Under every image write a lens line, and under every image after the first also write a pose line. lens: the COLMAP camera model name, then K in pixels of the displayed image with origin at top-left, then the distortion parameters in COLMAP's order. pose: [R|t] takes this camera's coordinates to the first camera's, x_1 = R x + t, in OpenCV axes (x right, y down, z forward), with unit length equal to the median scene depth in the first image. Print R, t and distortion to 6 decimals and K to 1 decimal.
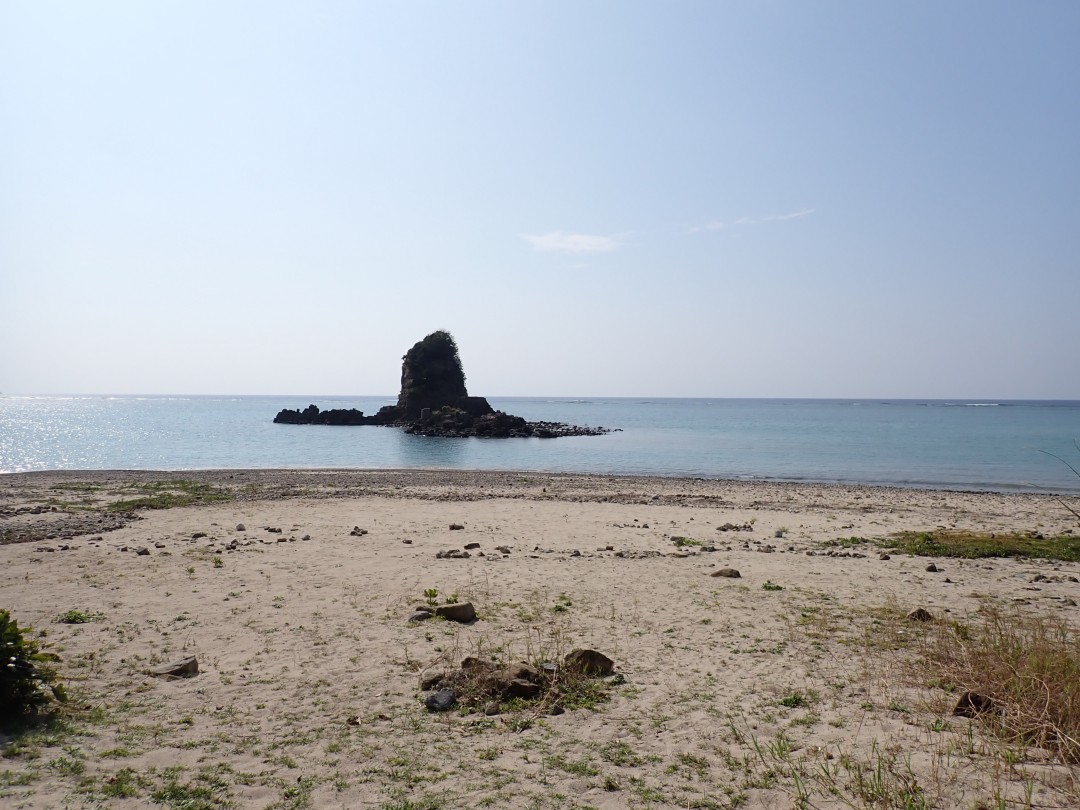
lens RADIAL K [[797.5, 0, 540.1], [0, 797.5, 394.3], [0, 0, 1]] dist [-0.004154, -0.002699]
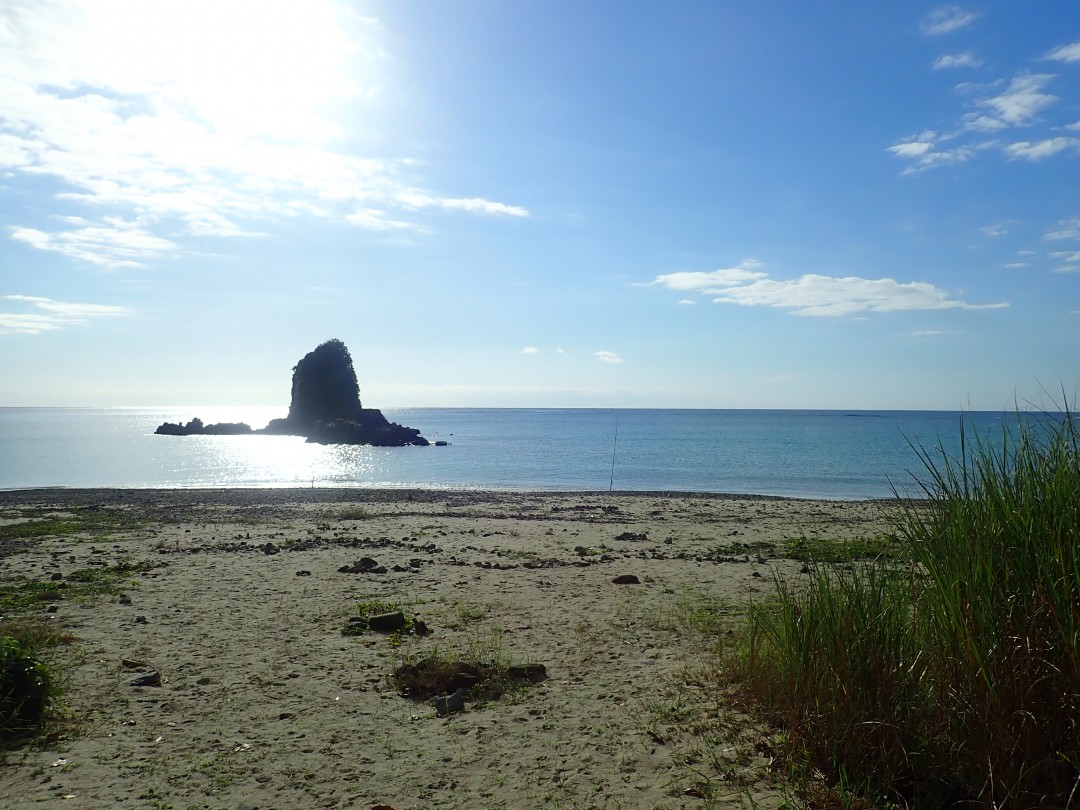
lens RADIAL K [[803.7, 0, 538.1], [0, 803.7, 405.2], [0, 0, 1]] dist [0.005985, -0.003130]
pose [[0.991564, -0.002135, 0.129600, -0.023770], [0.001989, 0.999997, 0.001257, -0.014132], [-0.129602, -0.000988, 0.991566, -0.068147]]
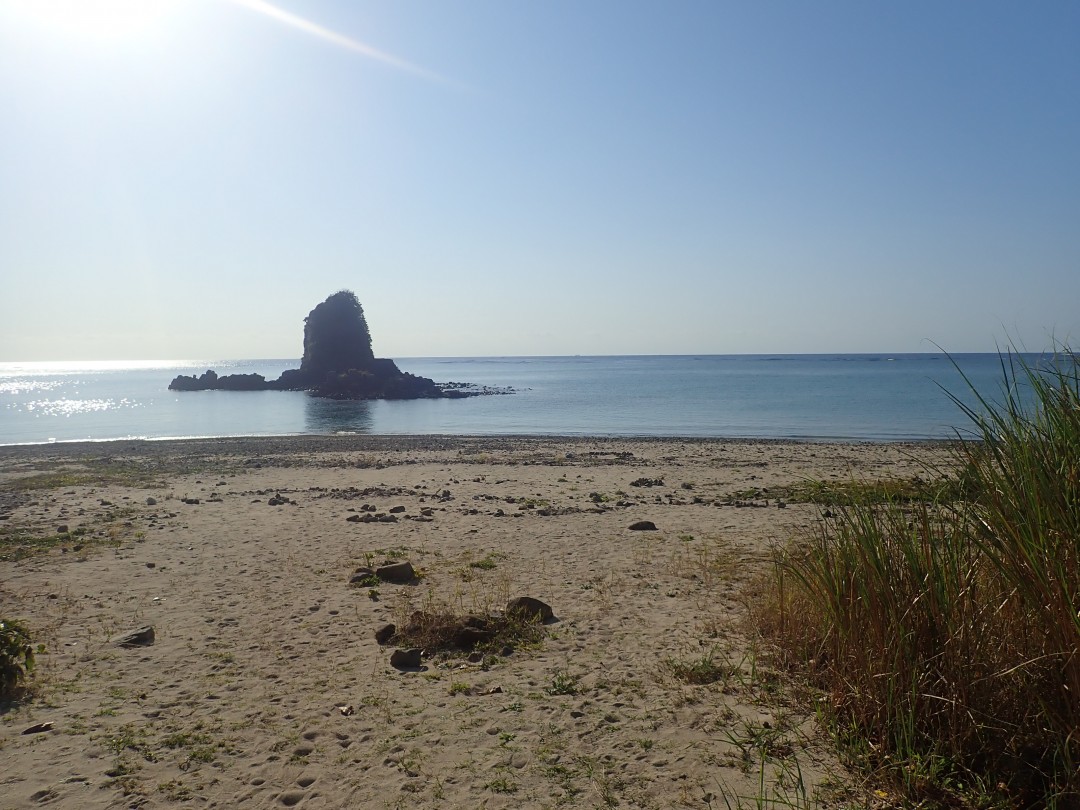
lens RADIAL K [[802.4, 0, 537.8], [0, 802.4, 404.5], [0, 0, 1]] dist [0.006081, -0.006099]
pose [[0.993425, -0.023312, 0.112083, -0.017712], [0.016180, 0.997811, 0.064128, -0.007193], [-0.113333, -0.061893, 0.991627, -0.032869]]
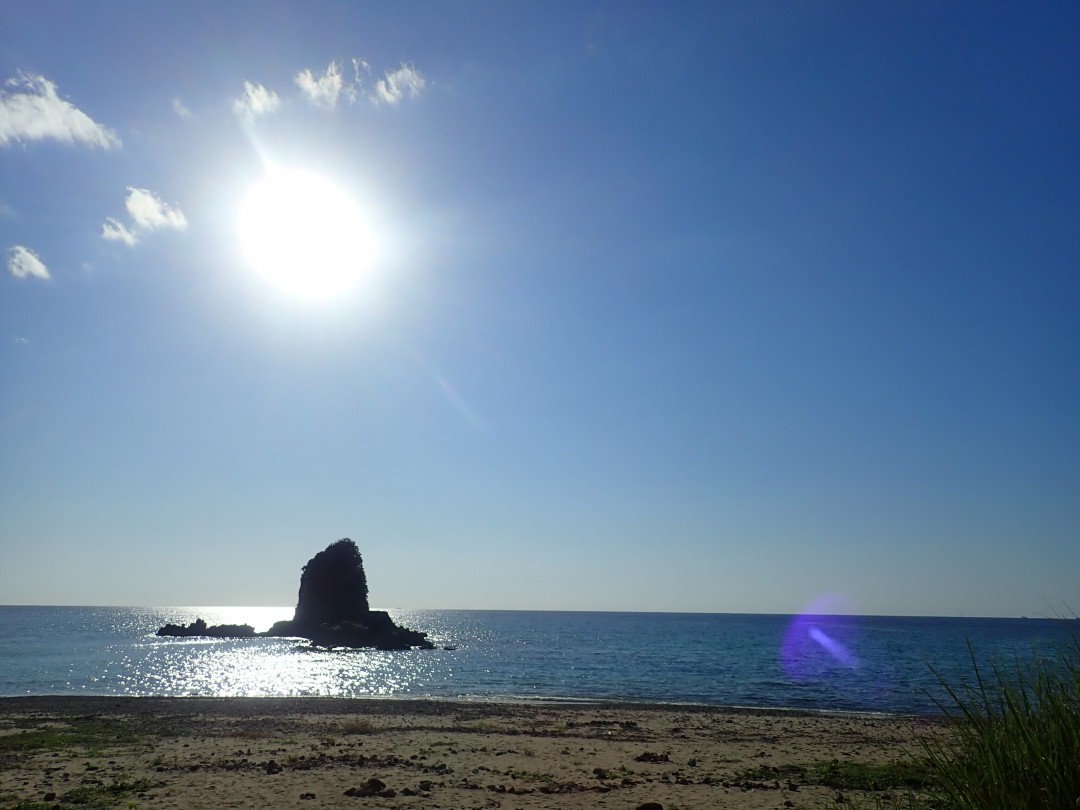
lens RADIAL K [[802.4, 0, 537.8], [0, 802.4, 404.5], [0, 0, 1]] dist [0.006081, -0.006099]
pose [[0.993172, 0.034515, 0.111437, -0.035470], [-0.006338, 0.969784, -0.243884, -0.022121], [-0.116487, 0.241513, 0.963381, -0.091189]]
